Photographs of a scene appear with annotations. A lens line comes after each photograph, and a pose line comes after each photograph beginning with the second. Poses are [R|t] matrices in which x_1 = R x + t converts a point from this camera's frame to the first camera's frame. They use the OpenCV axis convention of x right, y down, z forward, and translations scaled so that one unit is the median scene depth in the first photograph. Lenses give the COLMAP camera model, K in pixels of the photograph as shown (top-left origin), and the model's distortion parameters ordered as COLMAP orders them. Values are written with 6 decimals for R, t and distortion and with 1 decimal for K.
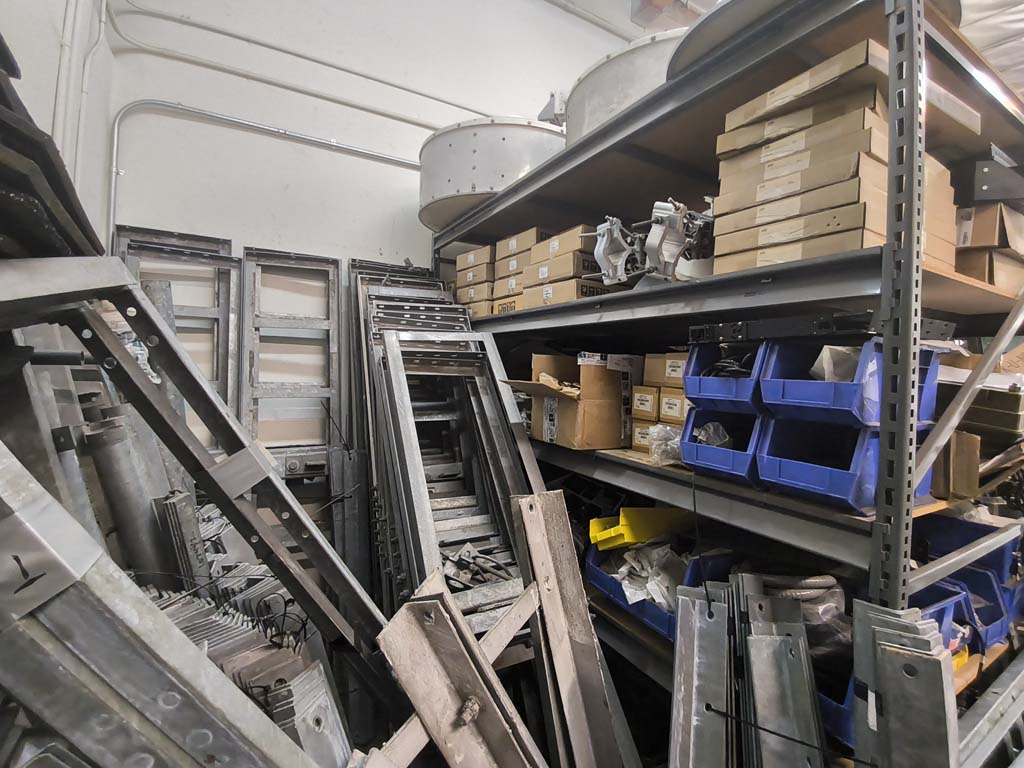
lens RADIAL K [[472.6, 0, 521.1], [0, 472.6, 371.6], [0, 0, 1]] dist [-0.012655, -0.008972]
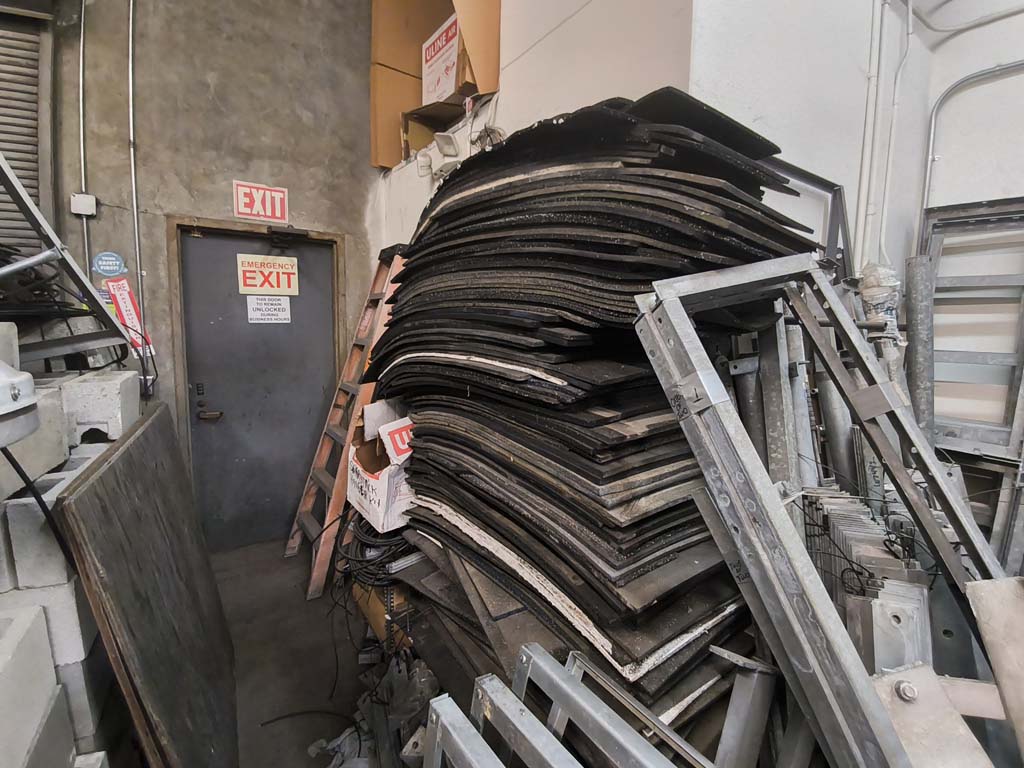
lens RADIAL K [[472.6, 0, 520.8], [0, 472.6, 378.4], [0, 0, 1]] dist [-0.012655, -0.008972]
pose [[0.053405, 0.093802, -0.994157, 0.501905], [-0.037760, 0.995056, 0.091858, 0.050890], [0.997859, 0.032634, 0.056683, -0.041263]]
